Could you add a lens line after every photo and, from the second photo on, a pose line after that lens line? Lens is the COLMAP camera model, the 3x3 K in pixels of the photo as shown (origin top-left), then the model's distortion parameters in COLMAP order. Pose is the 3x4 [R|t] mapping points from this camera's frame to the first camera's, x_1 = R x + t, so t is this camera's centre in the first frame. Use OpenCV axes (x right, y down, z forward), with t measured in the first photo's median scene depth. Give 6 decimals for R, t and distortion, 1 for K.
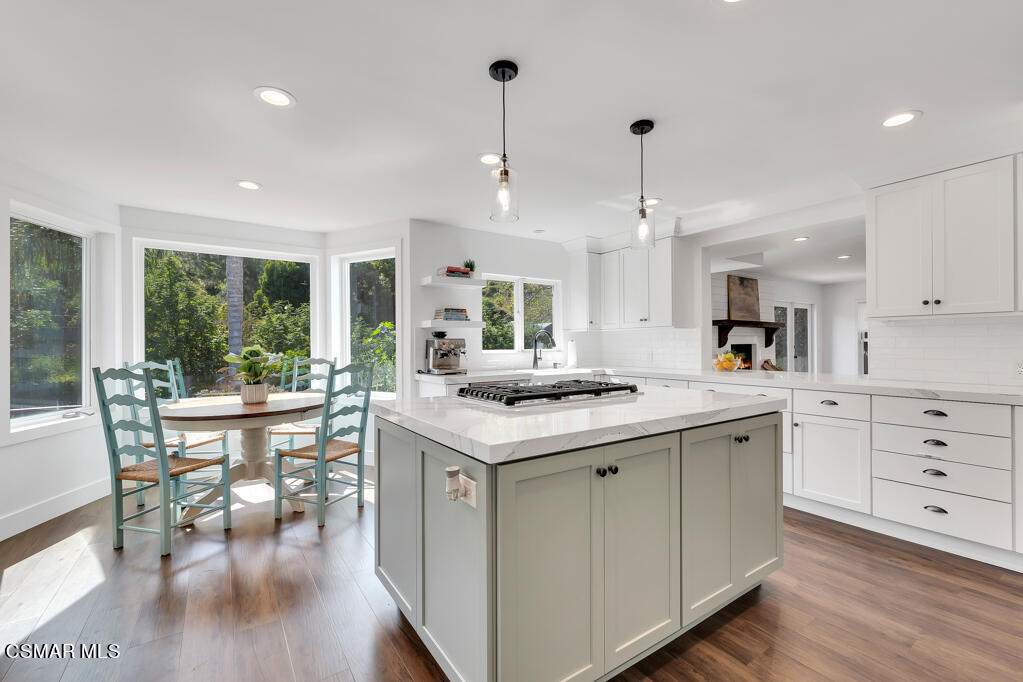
lens RADIAL K [[422.2, 0, 511.9], [0, 422.2, 346.0], [0, 0, 1]] dist [0.003931, 0.000637]
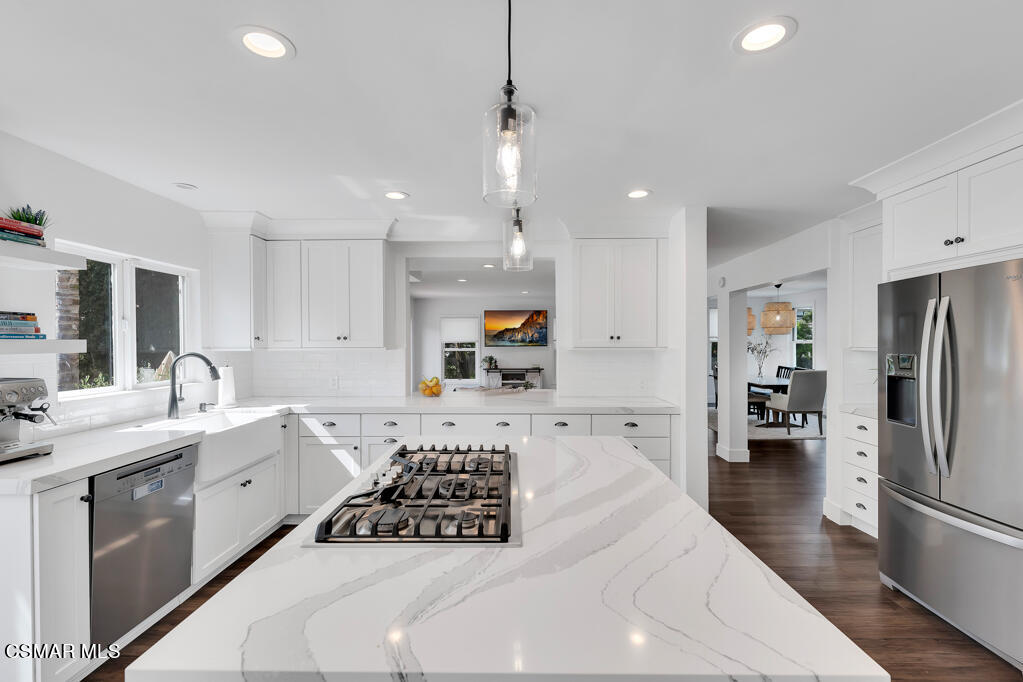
lens RADIAL K [[455.0, 0, 534.3], [0, 455.0, 355.0], [0, 0, 1]] dist [0.016123, 0.000250]
pose [[0.600378, -0.009181, 0.799664, -0.166522], [0.003466, 0.999955, 0.008878, -0.039246], [-0.799709, -0.002559, 0.600382, 0.224145]]
